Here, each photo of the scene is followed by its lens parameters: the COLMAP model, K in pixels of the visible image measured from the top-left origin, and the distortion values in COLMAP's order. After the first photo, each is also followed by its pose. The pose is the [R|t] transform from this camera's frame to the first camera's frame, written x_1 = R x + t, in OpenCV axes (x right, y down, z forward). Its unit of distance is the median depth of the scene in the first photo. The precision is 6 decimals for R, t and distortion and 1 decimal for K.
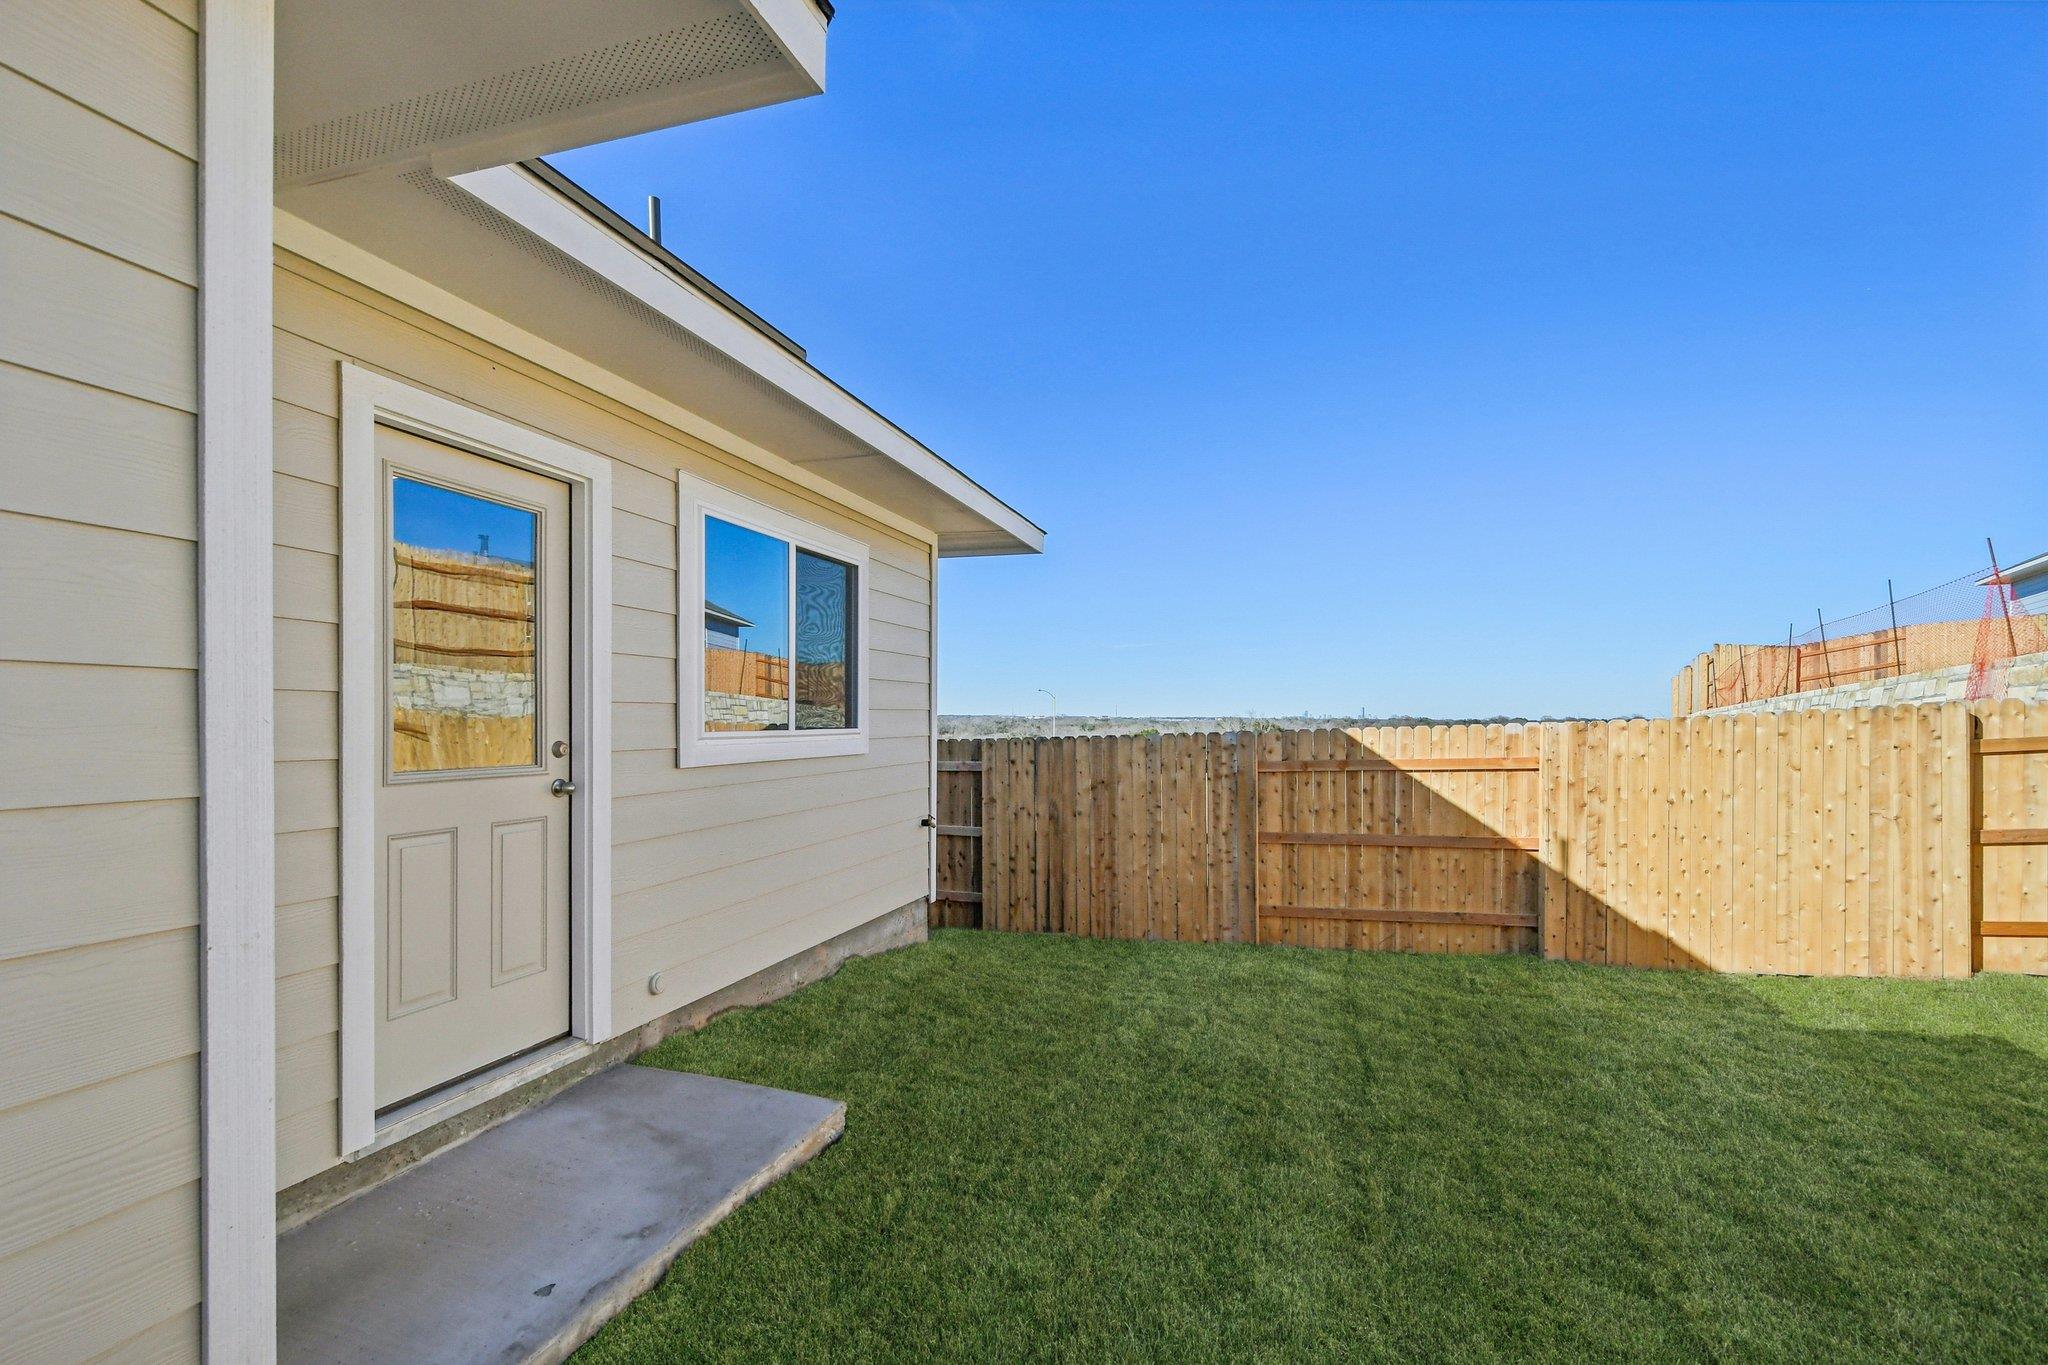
lens RADIAL K [[900.0, 0, 1020.6], [0, 900.0, 724.4], [0, 0, 1]] dist [0.000639, -0.000983]
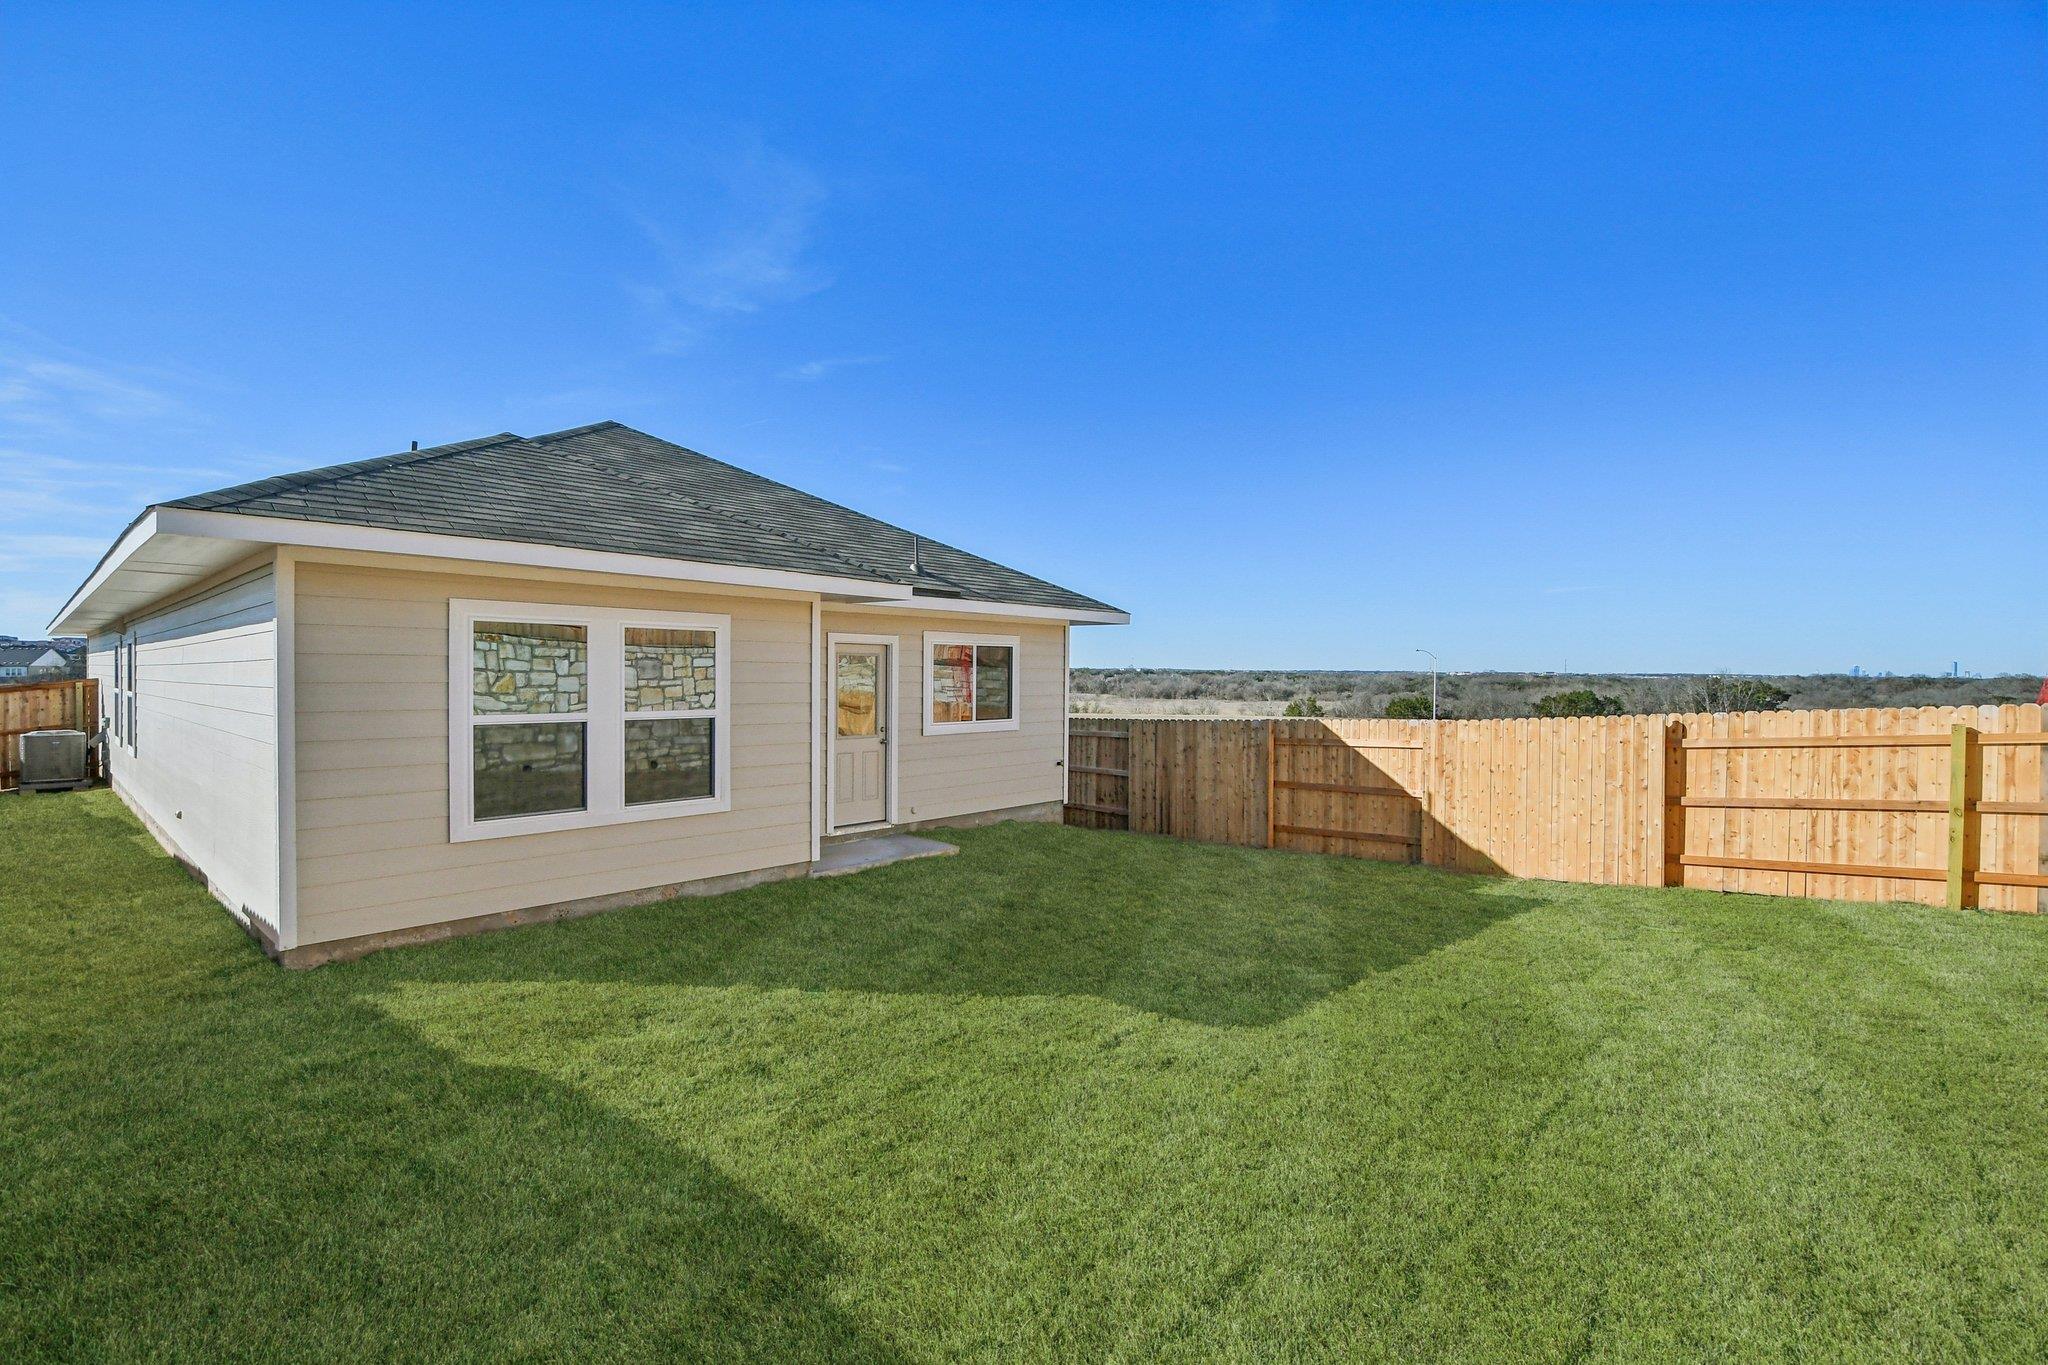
lens RADIAL K [[890.7, 0, 1006.0], [0, 890.7, 699.5], [0, 0, 1]] dist [-0.001822, -0.001598]
pose [[0.905782, 0.012769, -0.423551, 0.518380], [-0.004743, 0.999789, 0.019999, -0.061076], [0.423717, -0.016106, 0.905651, -0.709700]]
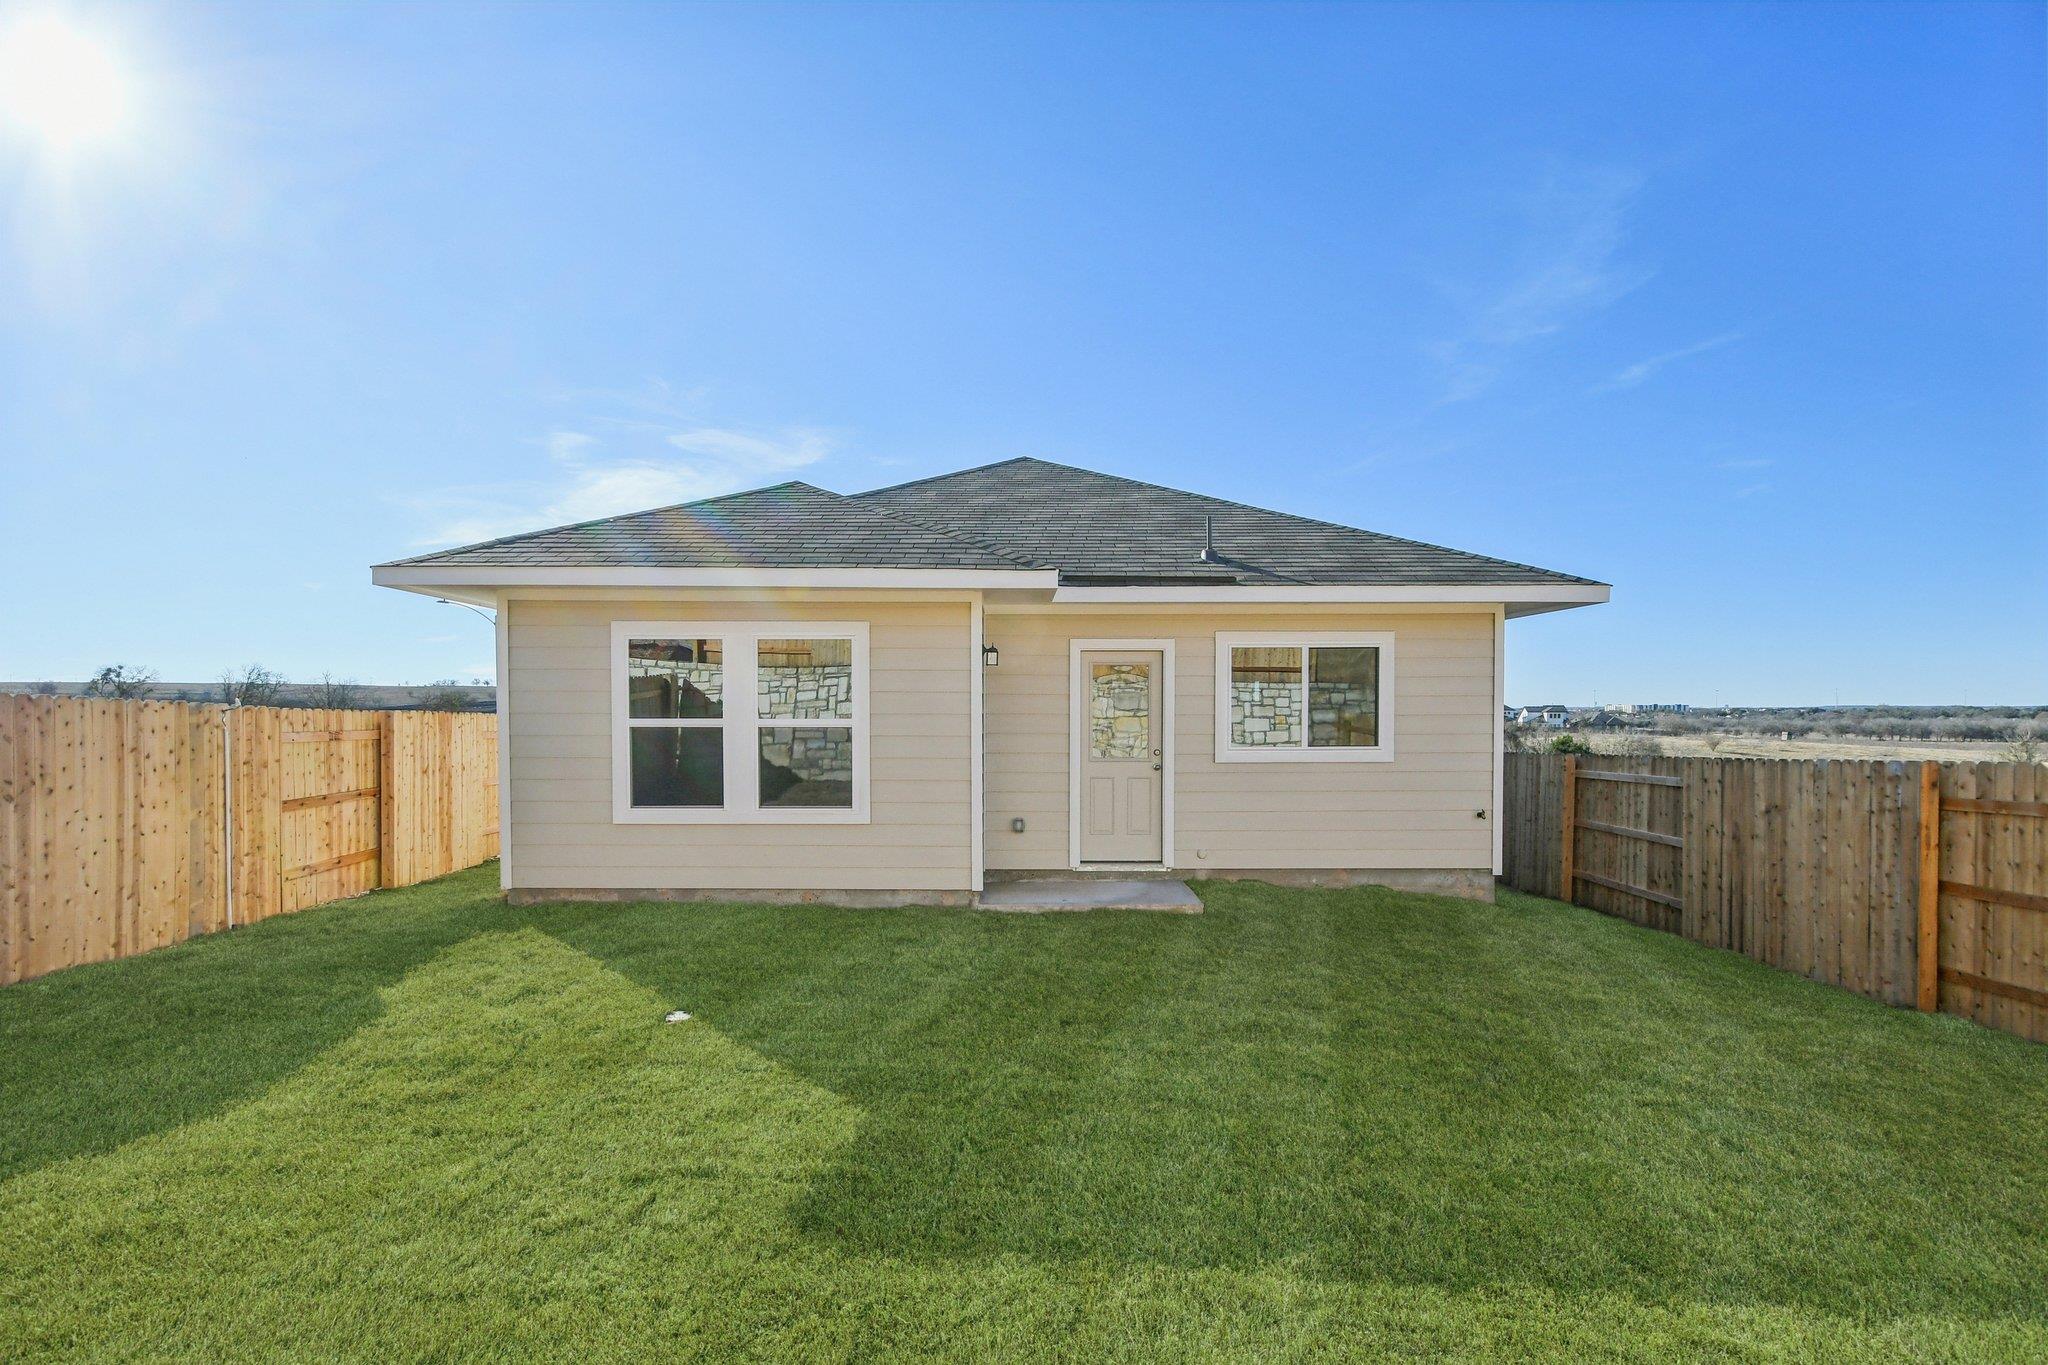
lens RADIAL K [[887.0, 0, 1021.4], [0, 887.0, 727.1], [0, 0, 1]] dist [0.008542, -0.008831]
pose [[0.321775, 0.010799, -0.946755, 0.786746], [-0.003623, 0.999942, 0.010174, -0.030654], [0.946809, 0.000156, 0.321795, -0.092071]]
